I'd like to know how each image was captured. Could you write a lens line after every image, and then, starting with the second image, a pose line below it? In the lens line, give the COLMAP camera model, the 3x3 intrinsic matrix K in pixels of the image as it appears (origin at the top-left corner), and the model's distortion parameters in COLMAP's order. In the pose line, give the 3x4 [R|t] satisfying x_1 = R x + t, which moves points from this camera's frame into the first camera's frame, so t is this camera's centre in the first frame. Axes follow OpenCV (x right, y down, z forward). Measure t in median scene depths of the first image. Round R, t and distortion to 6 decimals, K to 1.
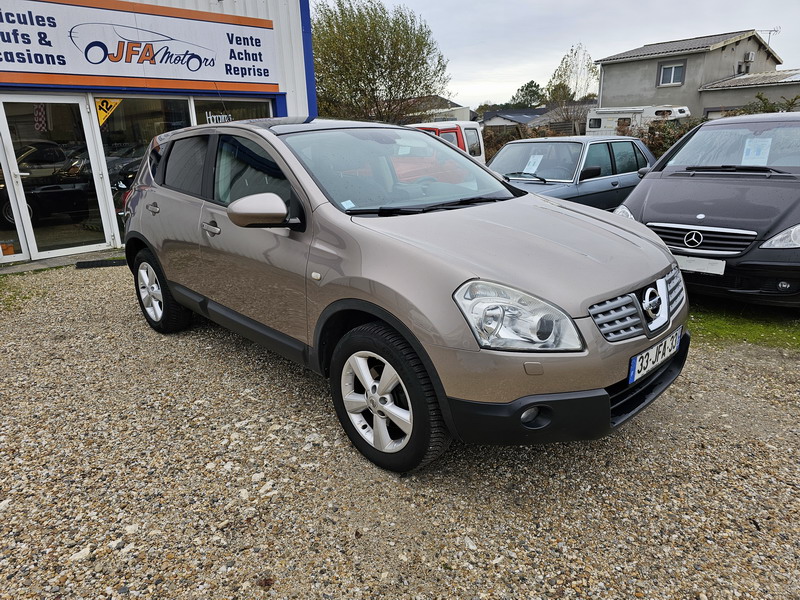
lens RADIAL K [[539.2, 0, 392.4], [0, 539.2, 302.4], [0, 0, 1]] dist [0.042993, -0.025684]
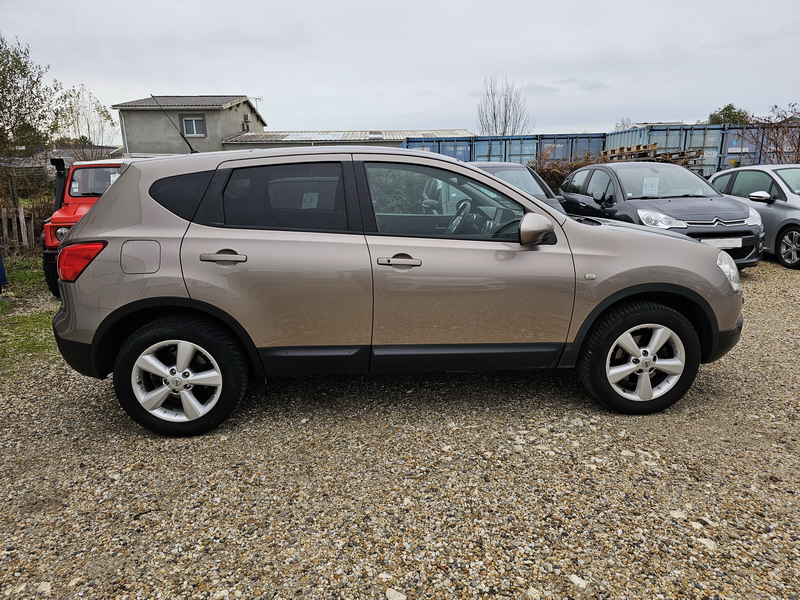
lens RADIAL K [[539.2, 0, 403.4], [0, 539.2, 301.2], [0, 0, 1]] dist [0.042993, -0.025684]
pose [[0.630983, -0.164971, 0.758053, -0.103398], [0.227255, 0.973570, 0.022711, -0.009290], [-0.741765, 0.157941, 0.651797, 0.042075]]
